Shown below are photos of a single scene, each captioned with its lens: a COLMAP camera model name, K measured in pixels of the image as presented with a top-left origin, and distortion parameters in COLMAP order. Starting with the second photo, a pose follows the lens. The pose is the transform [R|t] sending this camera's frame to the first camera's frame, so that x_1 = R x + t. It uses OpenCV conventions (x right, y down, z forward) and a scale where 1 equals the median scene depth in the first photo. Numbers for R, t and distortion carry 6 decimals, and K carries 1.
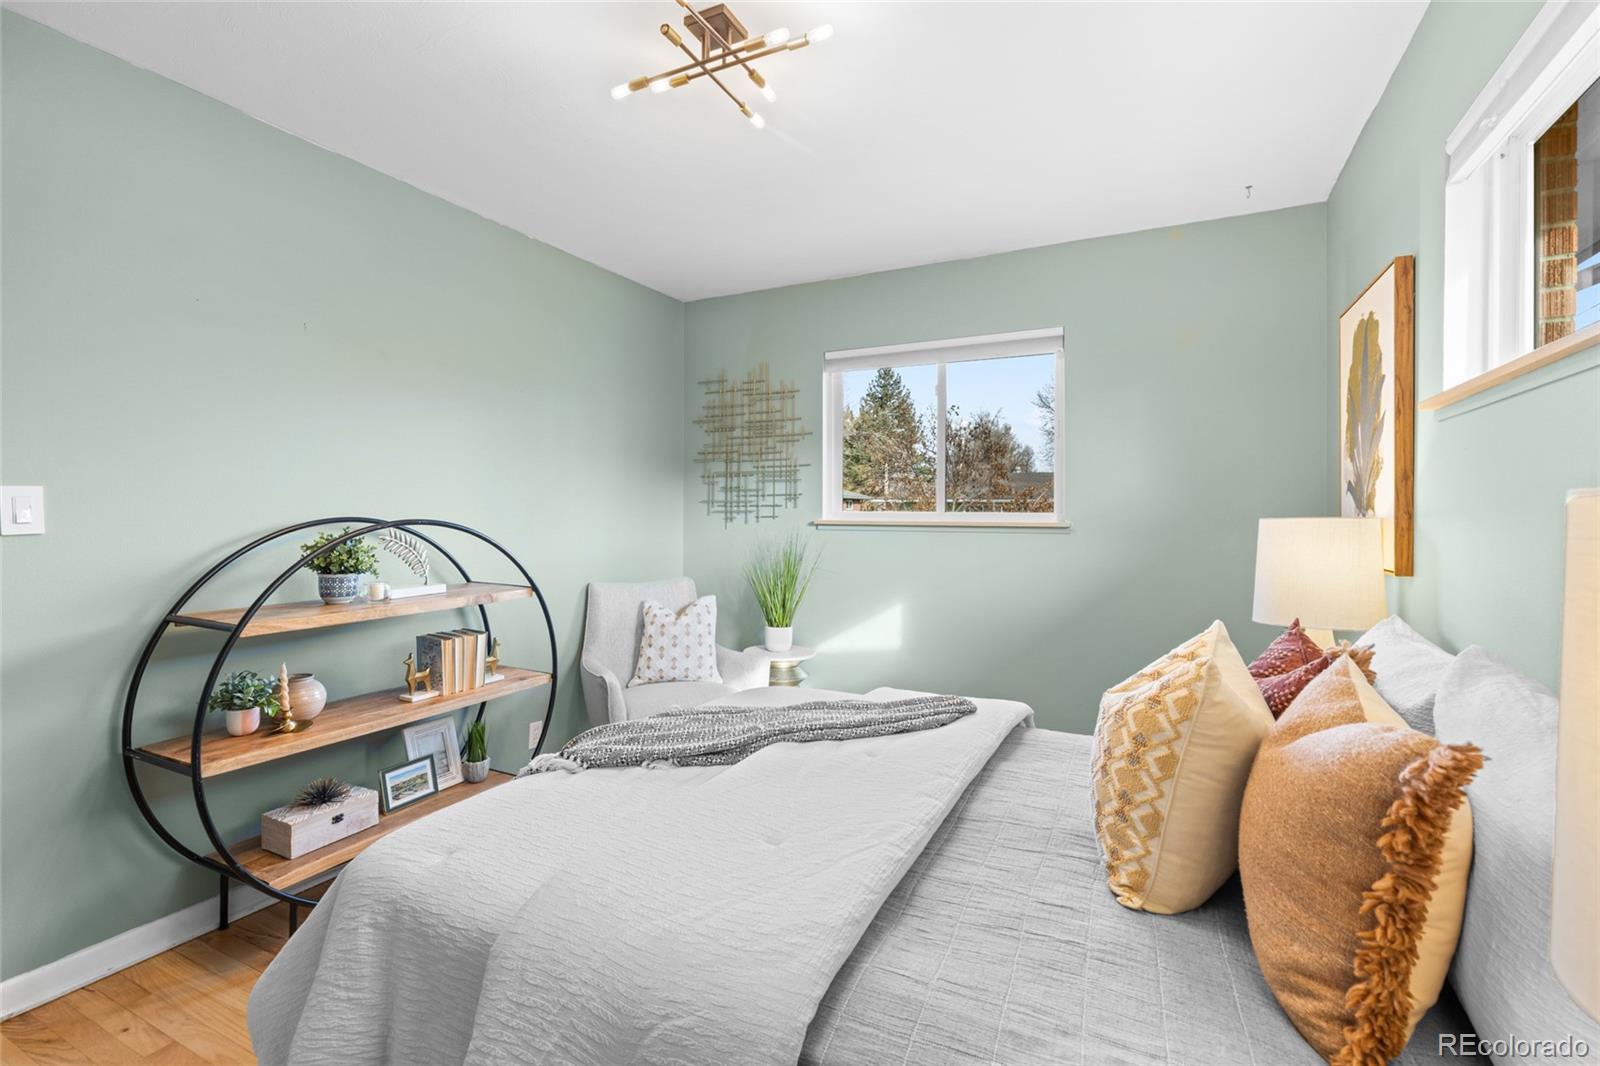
lens RADIAL K [[727.9, 0, 799.9], [0, 727.9, 519.3], [0, 0, 1]] dist [0.002885, 0.000376]
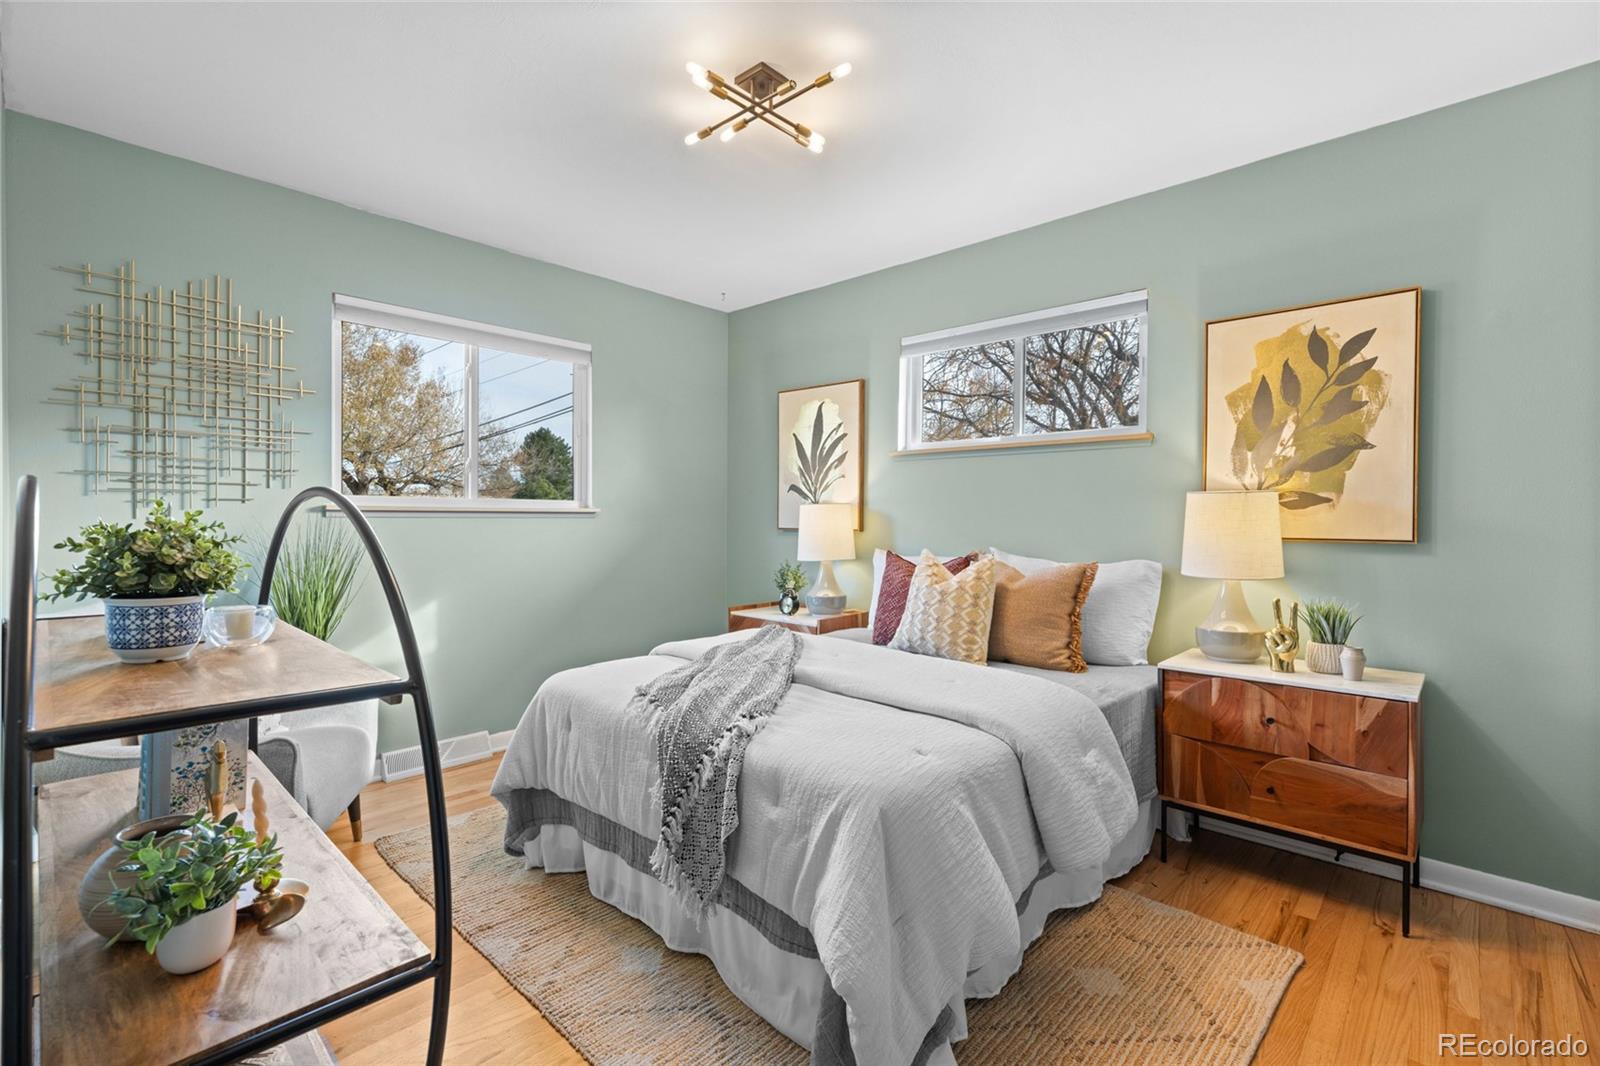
lens RADIAL K [[727.9, 0, 801.6], [0, 727.9, 529.3], [0, 0, 1]] dist [0.002885, 0.000376]
pose [[0.267854, -0.019245, 0.963267, -0.568396], [0.004716, 0.999815, 0.018663, 0.014610], [-0.963448, -0.000456, 0.267895, 0.278554]]
